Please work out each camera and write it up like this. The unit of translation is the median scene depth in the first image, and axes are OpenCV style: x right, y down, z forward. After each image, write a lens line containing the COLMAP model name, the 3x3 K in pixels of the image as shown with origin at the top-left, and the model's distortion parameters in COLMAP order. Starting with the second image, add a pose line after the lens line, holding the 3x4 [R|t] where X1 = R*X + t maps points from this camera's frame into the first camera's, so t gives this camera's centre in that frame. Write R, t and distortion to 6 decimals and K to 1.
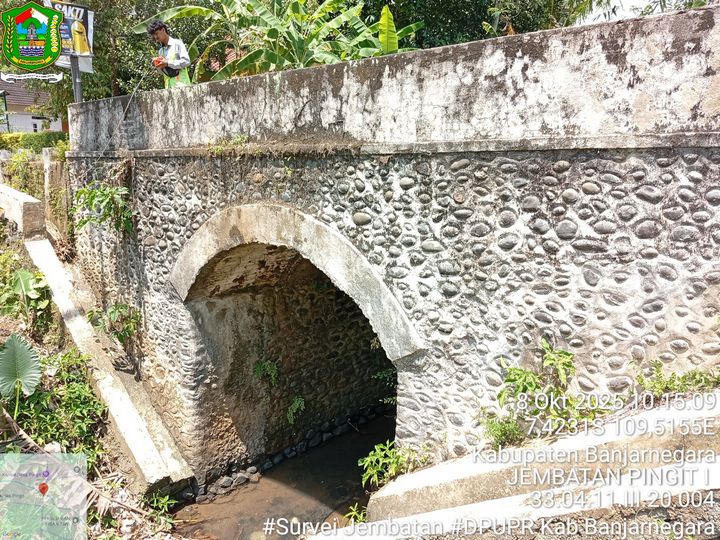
lens RADIAL K [[547.6, 0, 355.5], [0, 547.6, 268.7], [0, 0, 1]] dist [0.087135, -0.198791]
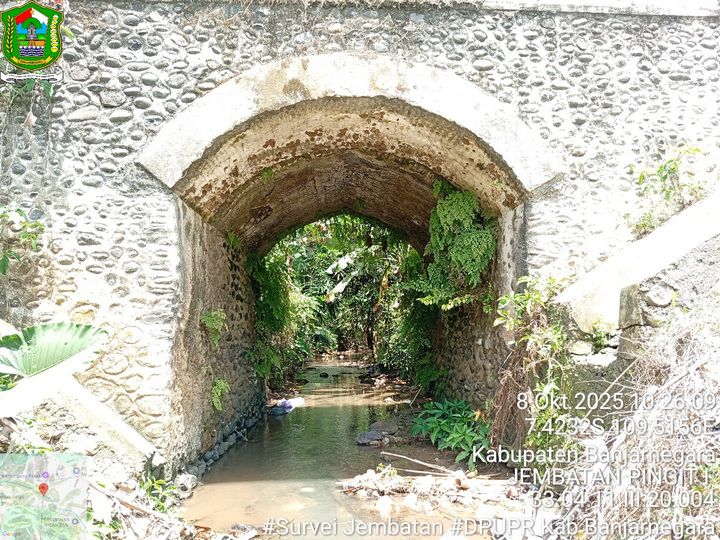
lens RADIAL K [[547.6, 0, 355.5], [0, 547.6, 268.7], [0, 0, 1]] dist [0.087135, -0.198791]
pose [[0.718557, 0.063889, 0.692527, -0.910113], [0.135934, 0.963663, -0.229945, 0.516605], [-0.682054, 0.259367, 0.683762, 0.548252]]
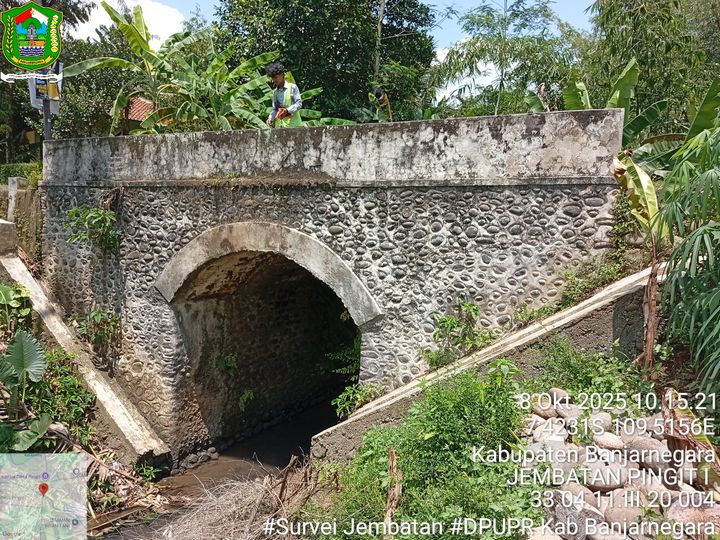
lens RADIAL K [[547.6, 0, 355.5], [0, 547.6, 268.7], [0, 0, 1]] dist [0.087135, -0.198791]
pose [[0.969658, 0.002126, 0.244455, -0.304217], [0.019880, 0.995964, -0.087522, 0.145998], [-0.243654, 0.089726, 0.965703, -0.436907]]
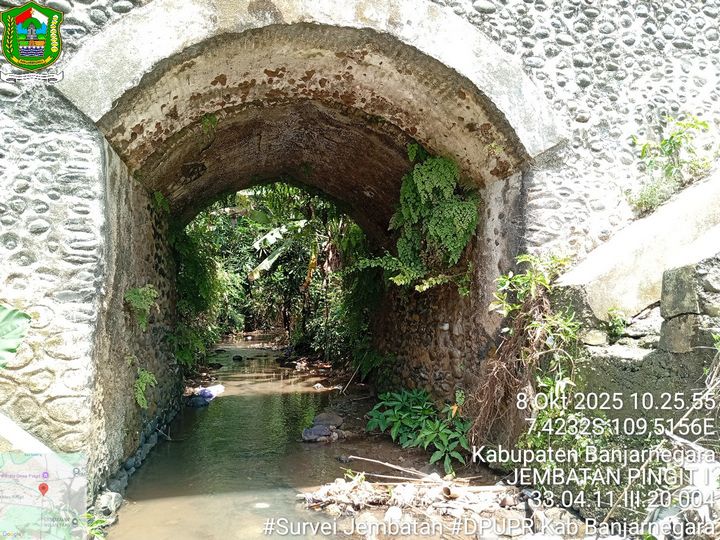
lens RADIAL K [[548.5, 0, 351.9], [0, 548.5, 270.0], [0, 0, 1]] dist [0.068721, -0.147349]
pose [[0.583597, 0.054236, 0.810230, -0.860903], [0.142105, 0.975549, -0.167659, 0.470514], [-0.799512, 0.212983, 0.561621, 0.770735]]
